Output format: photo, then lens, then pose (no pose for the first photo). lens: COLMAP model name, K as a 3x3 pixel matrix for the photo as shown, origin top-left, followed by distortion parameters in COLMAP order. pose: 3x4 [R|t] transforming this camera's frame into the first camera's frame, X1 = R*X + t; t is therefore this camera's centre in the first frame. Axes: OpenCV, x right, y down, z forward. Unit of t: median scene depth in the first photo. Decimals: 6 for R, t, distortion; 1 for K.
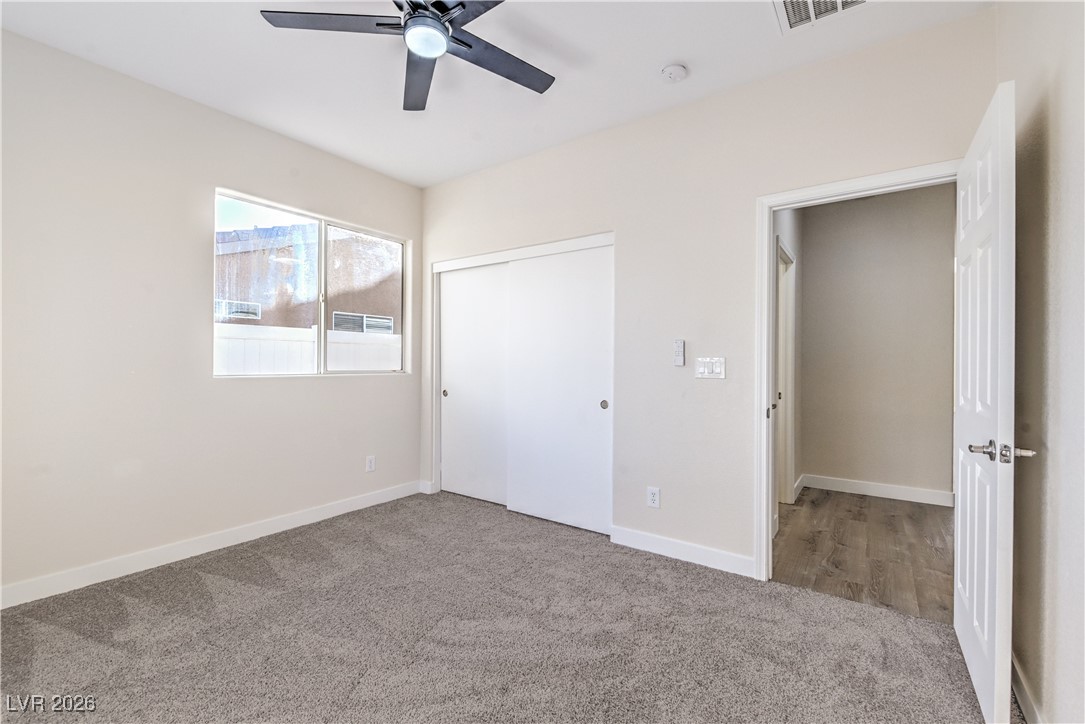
lens RADIAL K [[461.3, 0, 541.3], [0, 461.3, 363.3], [0, 0, 1]] dist [0.009681, -0.001525]
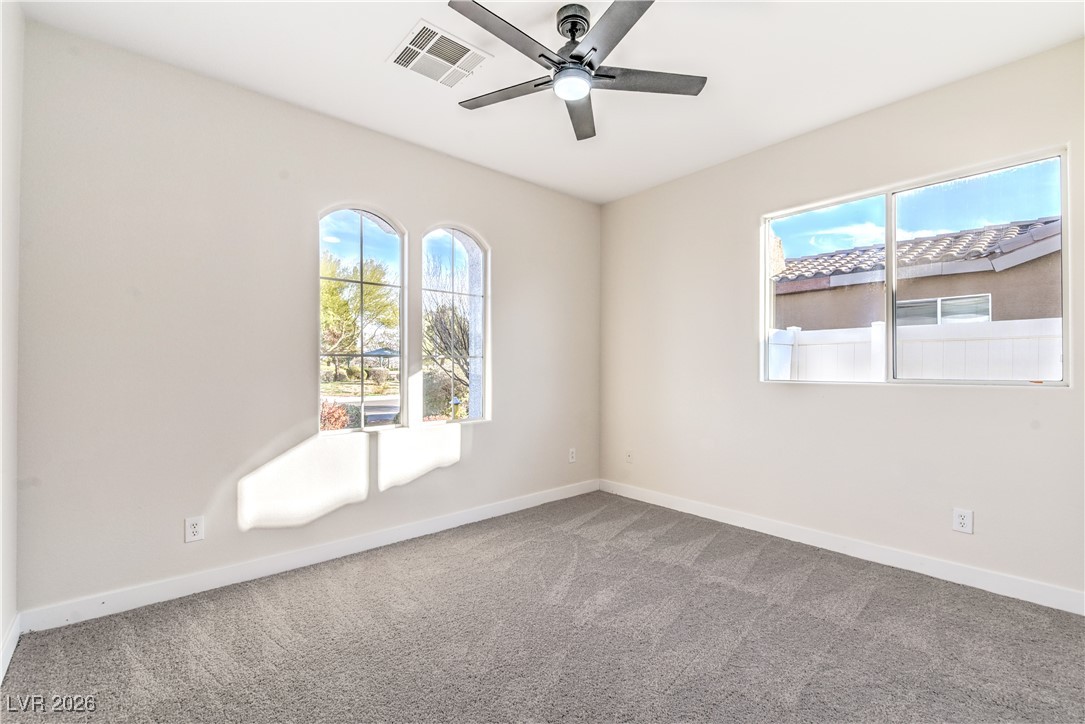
lens RADIAL K [[461.3, 0, 541.1], [0, 461.3, 366.4], [0, 0, 1]] dist [0.009681, -0.001525]
pose [[-0.217416, -0.013002, -0.975992, 0.519686], [-0.001888, 0.999915, -0.012900, 0.009097], [0.976077, -0.000962, -0.217422, 0.698223]]
